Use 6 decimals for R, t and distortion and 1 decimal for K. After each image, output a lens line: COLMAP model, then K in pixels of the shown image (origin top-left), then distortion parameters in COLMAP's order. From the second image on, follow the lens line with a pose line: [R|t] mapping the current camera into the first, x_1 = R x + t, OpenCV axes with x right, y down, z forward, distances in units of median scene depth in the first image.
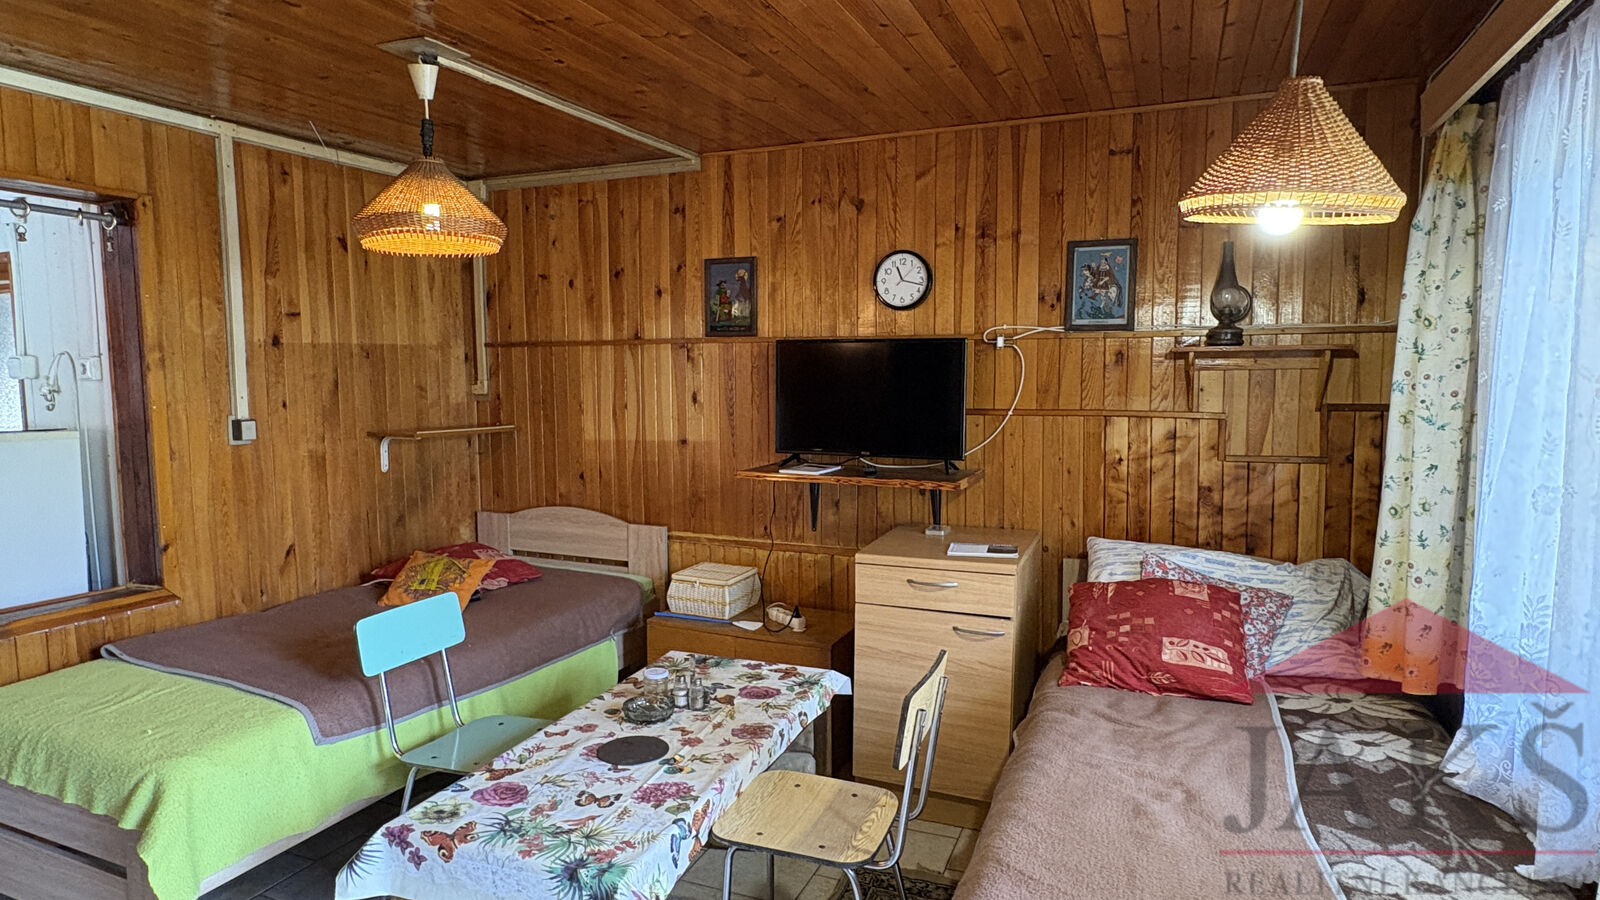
lens RADIAL K [[907.6, 0, 797.6], [0, 907.6, 455.7], [0, 0, 1]] dist [0.001684, -0.000553]
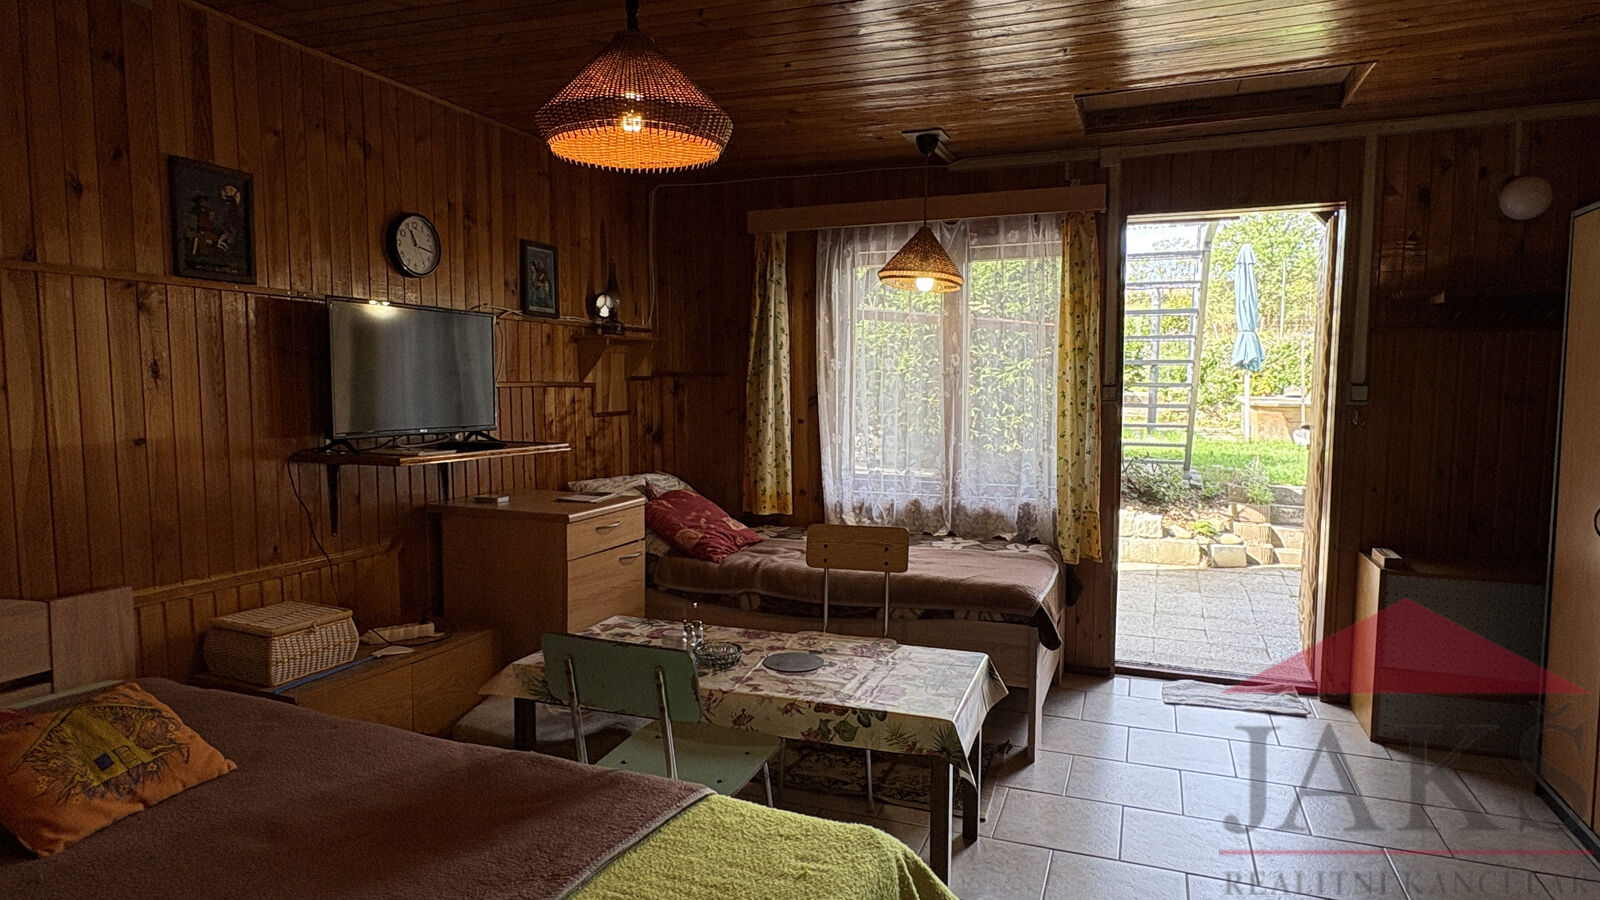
lens RADIAL K [[907.6, 0, 797.6], [0, 907.6, 455.7], [0, 0, 1]] dist [0.001684, -0.000553]
pose [[-0.024358, -0.078592, 0.996609, -0.826927], [0.087780, 0.992886, 0.080444, -0.017715], [-0.995842, 0.089441, -0.017286, 0.626167]]
